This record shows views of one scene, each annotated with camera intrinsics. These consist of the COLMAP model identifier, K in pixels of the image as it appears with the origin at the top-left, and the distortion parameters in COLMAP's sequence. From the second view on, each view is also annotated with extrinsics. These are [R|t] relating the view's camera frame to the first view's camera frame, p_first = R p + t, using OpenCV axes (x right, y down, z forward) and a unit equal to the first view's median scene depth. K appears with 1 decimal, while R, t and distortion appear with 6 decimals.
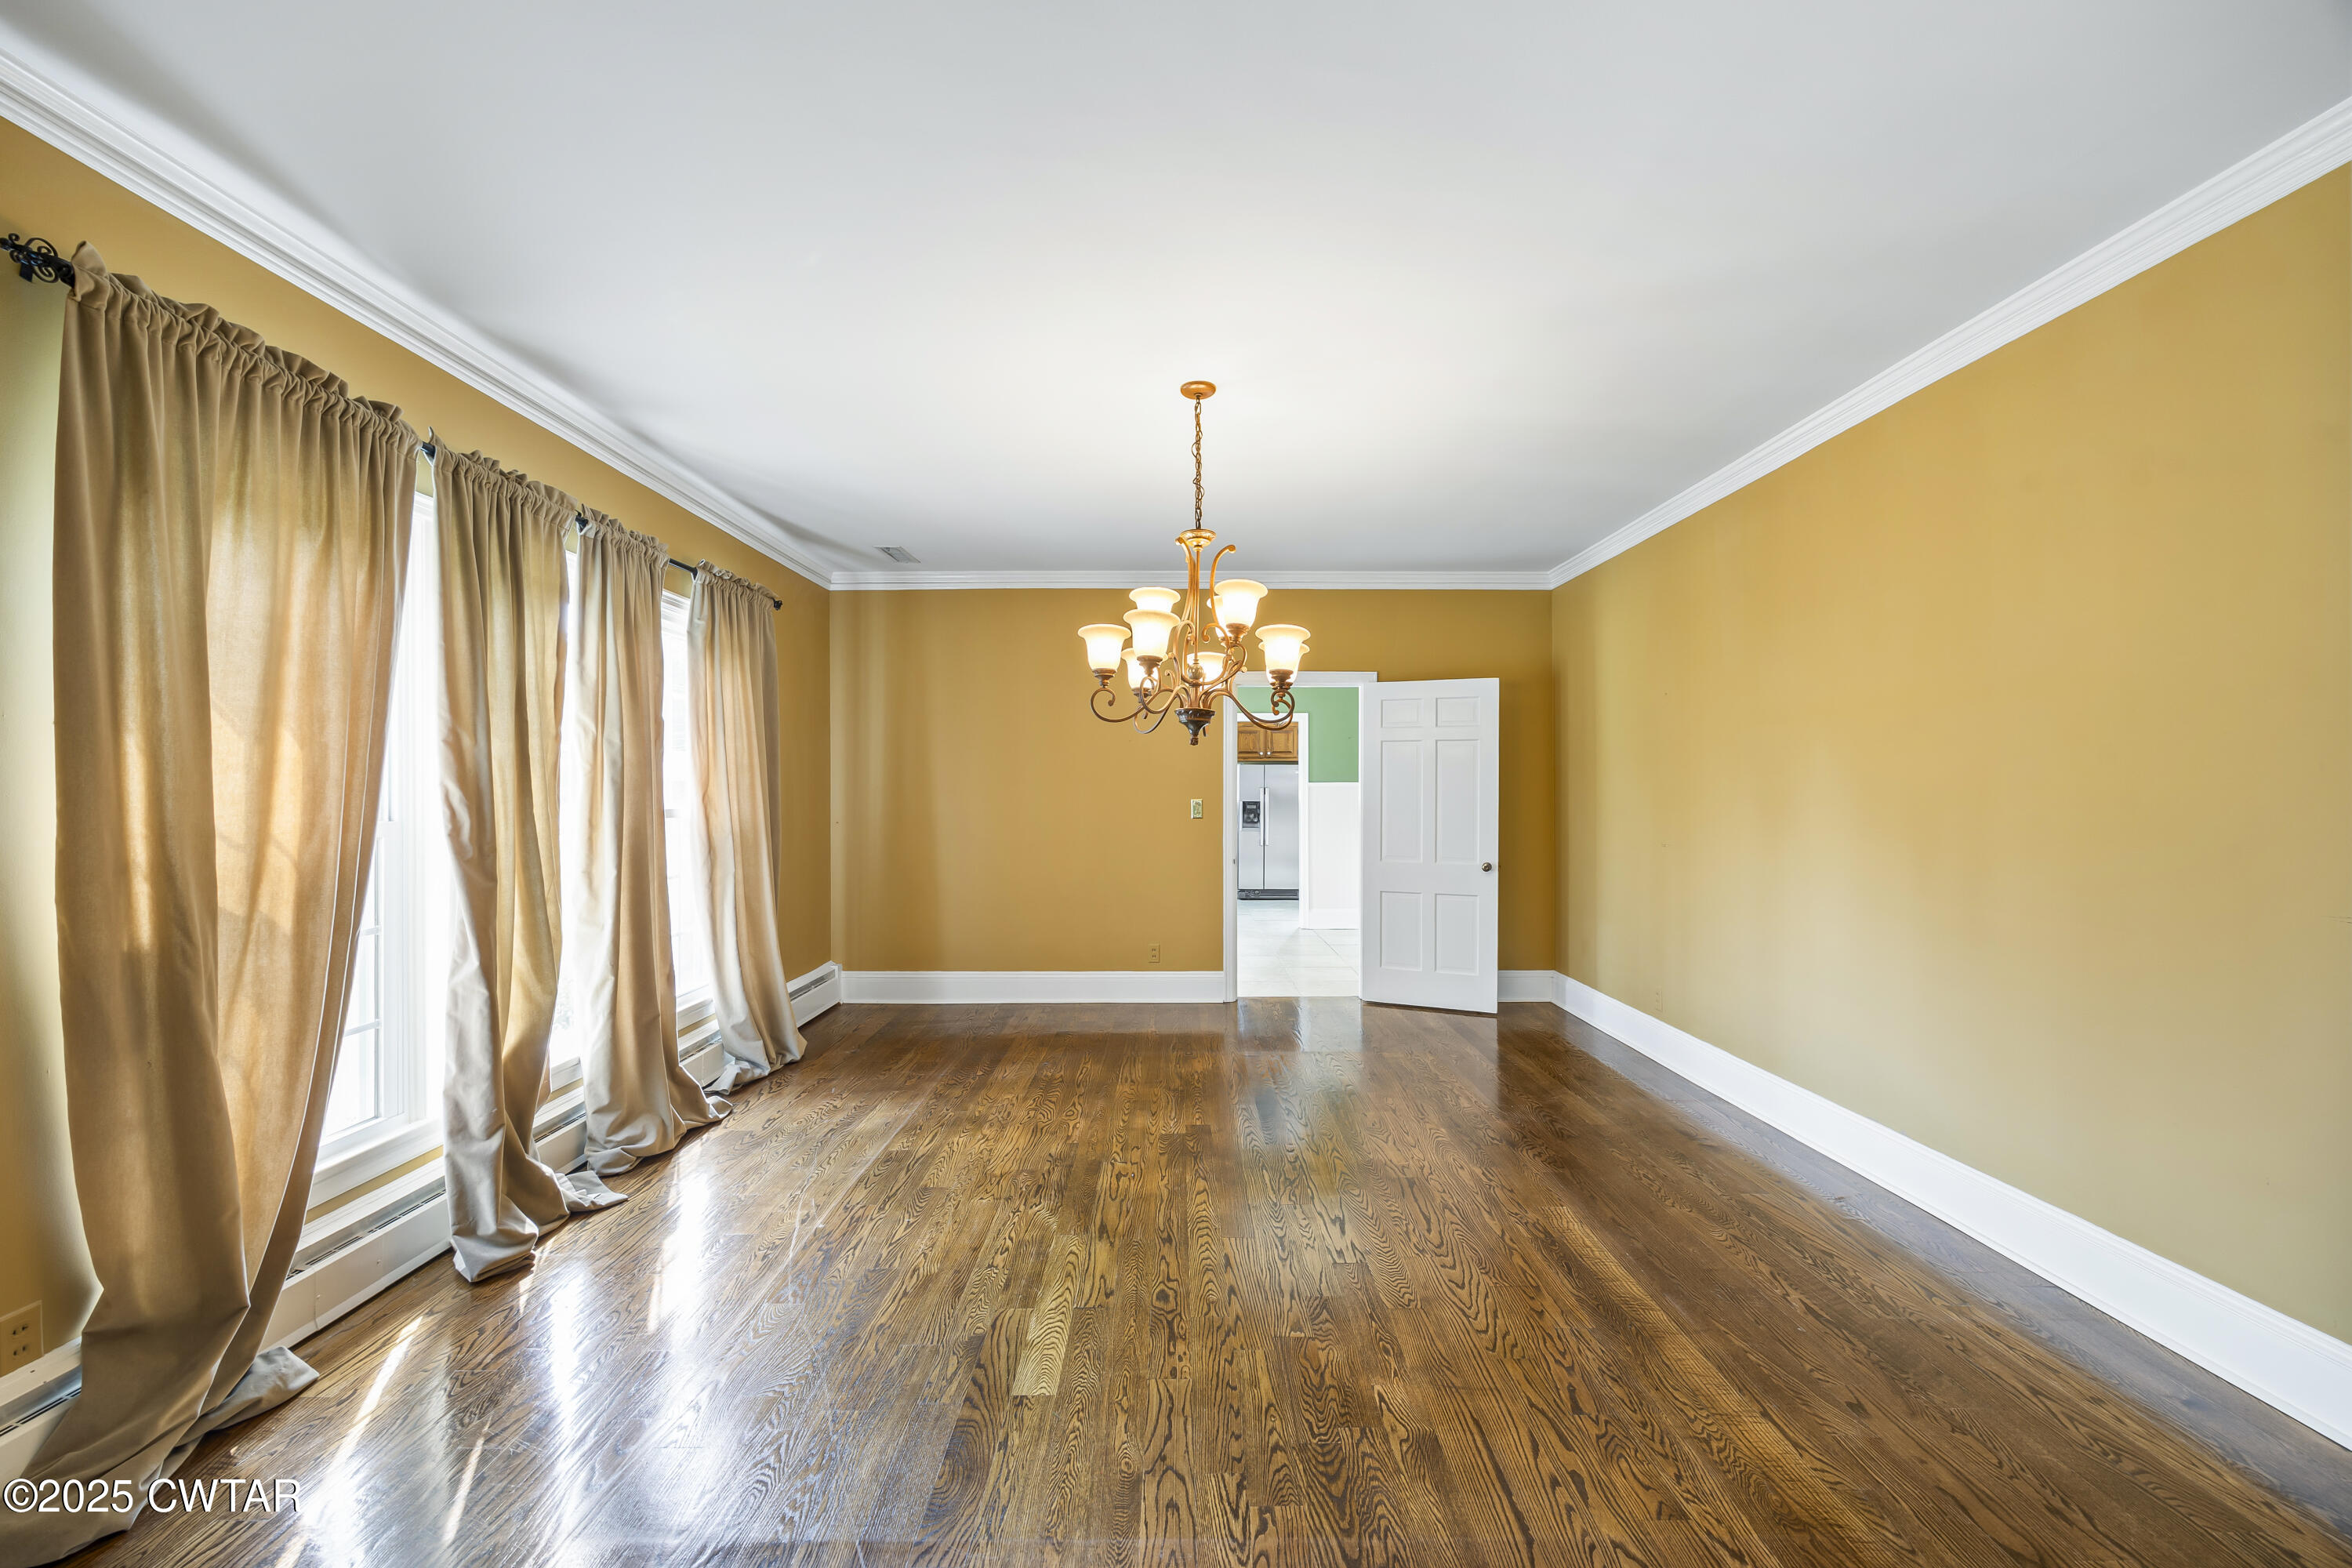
lens RADIAL K [[901.8, 0, 1183.8], [0, 901.8, 773.8], [0, 0, 1]] dist [0.000005, 0.000220]
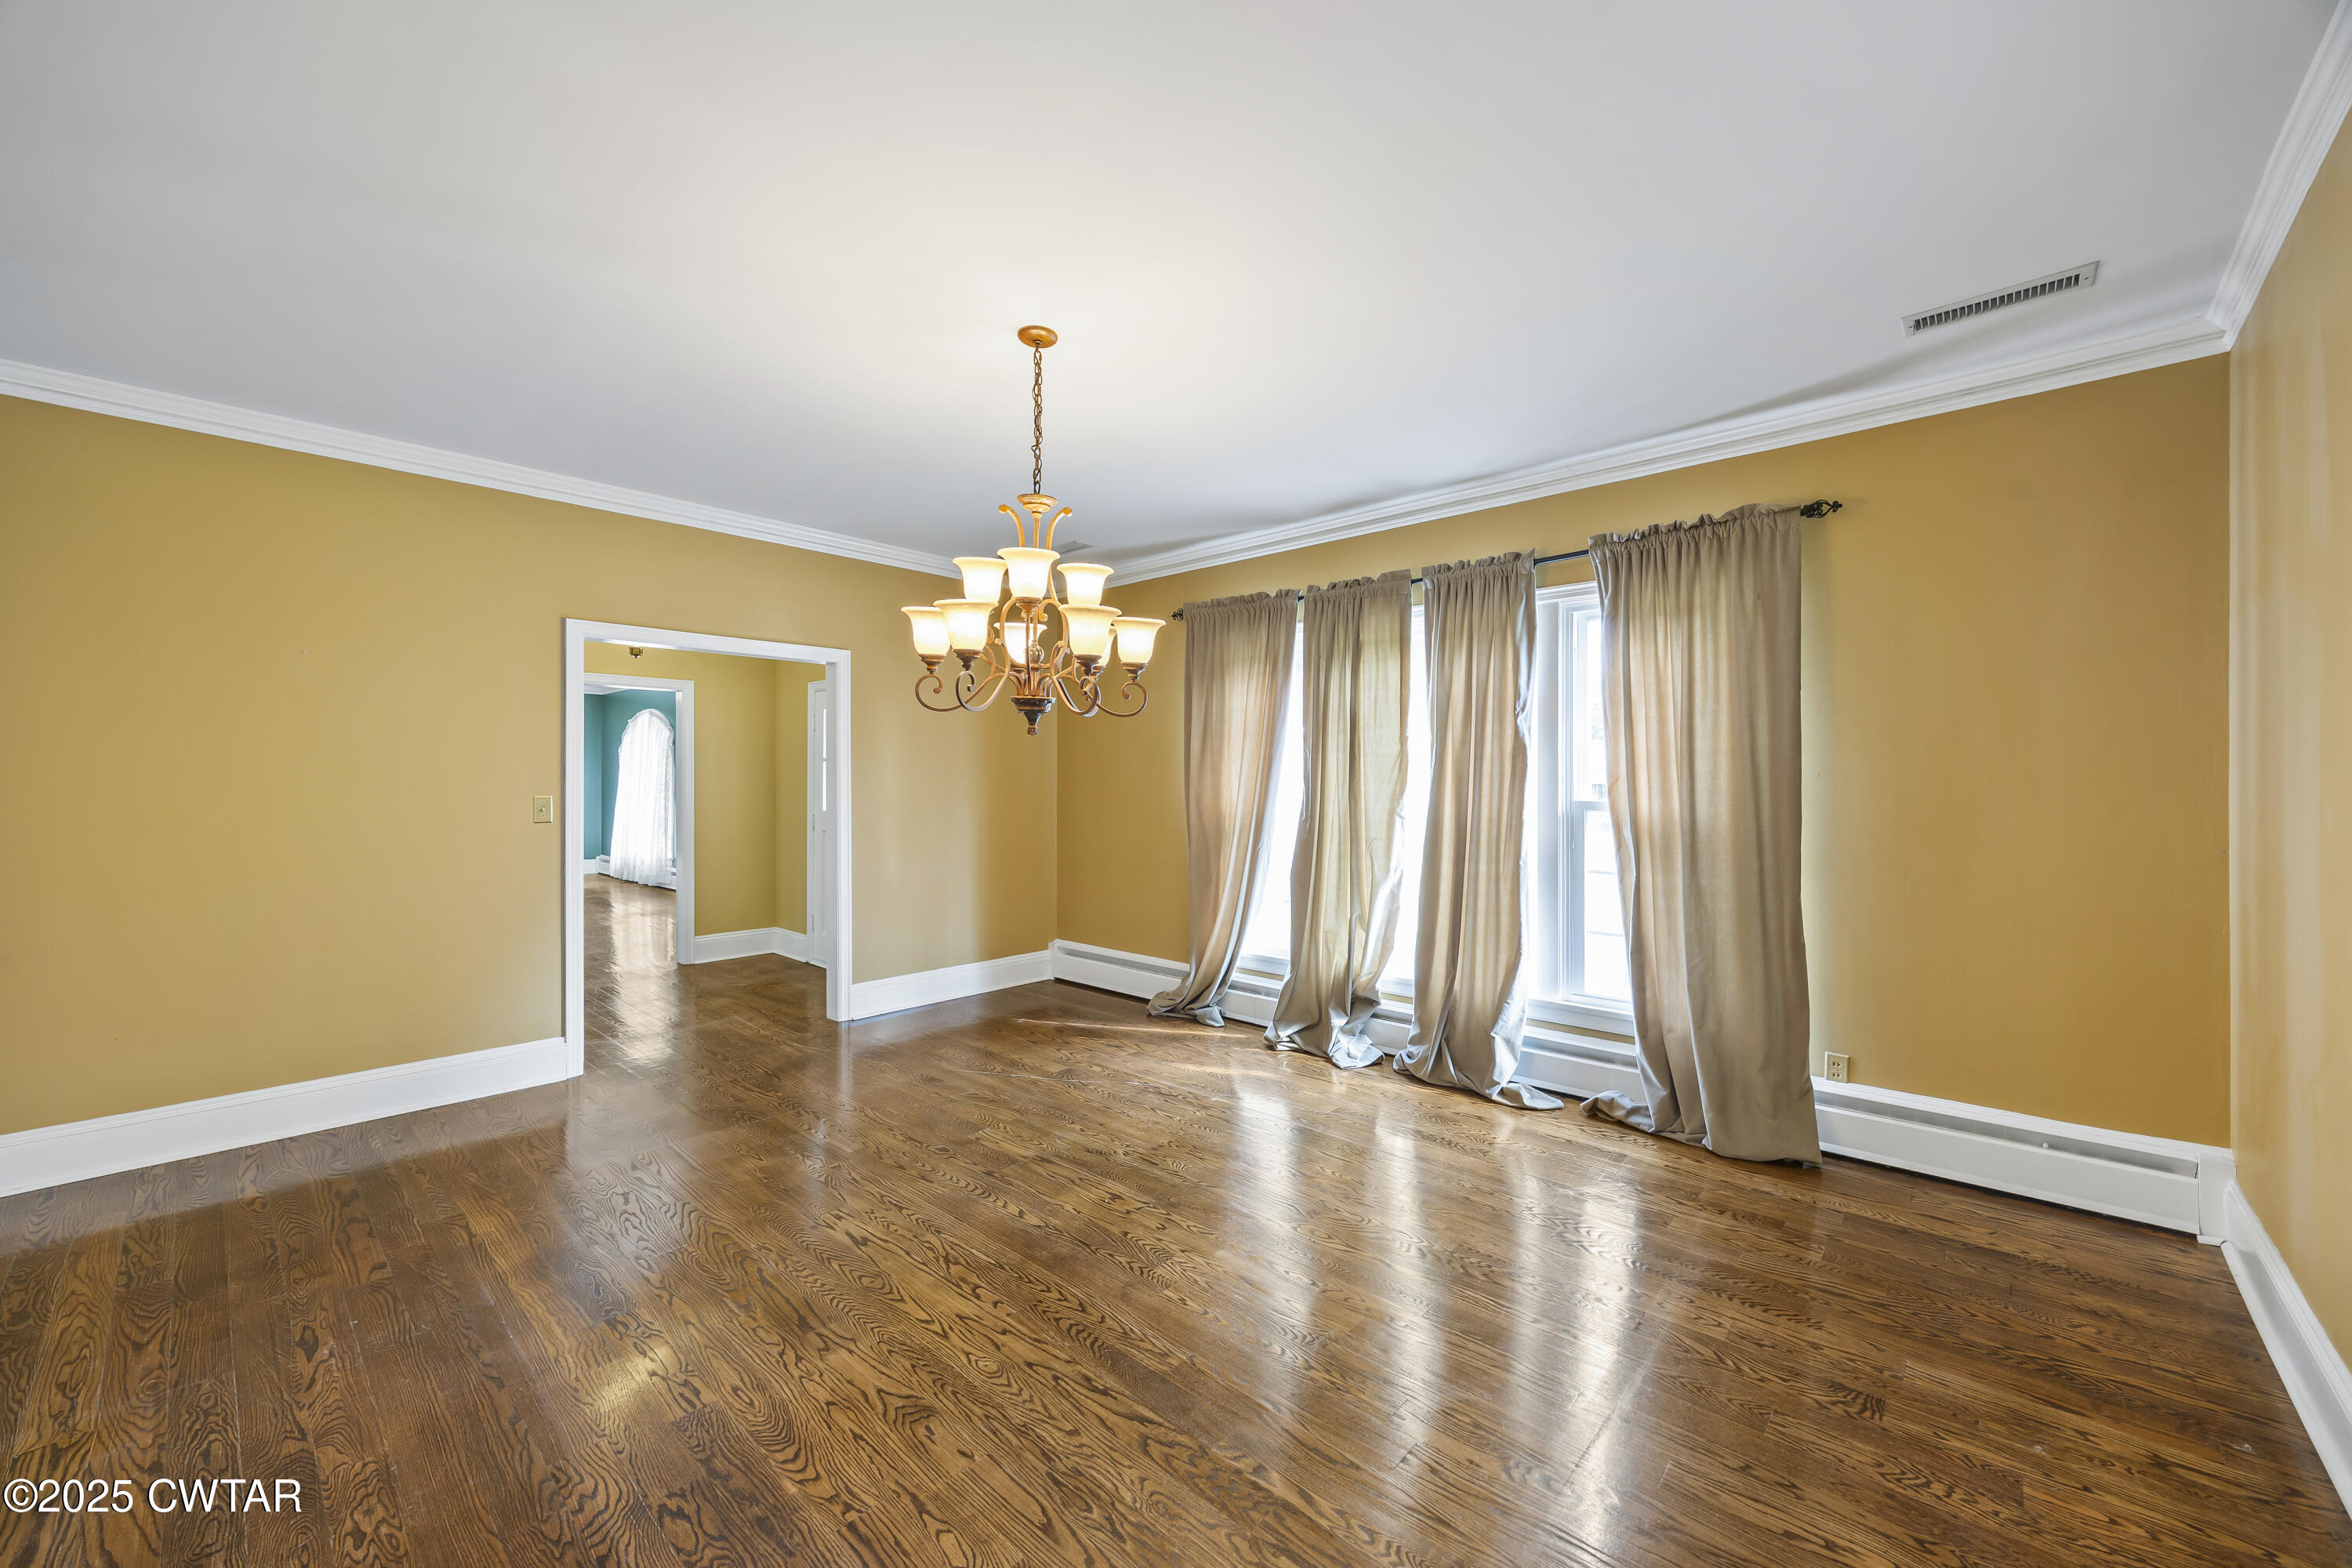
lens RADIAL K [[901.8, 0, 1183.8], [0, 901.8, 773.8], [0, 0, 1]] dist [0.000005, 0.000220]
pose [[-0.671994, -0.000363, -0.740556, 0.642950], [0.013456, 0.999829, -0.012700, 0.023365], [0.740434, -0.018499, -0.671874, 1.891790]]
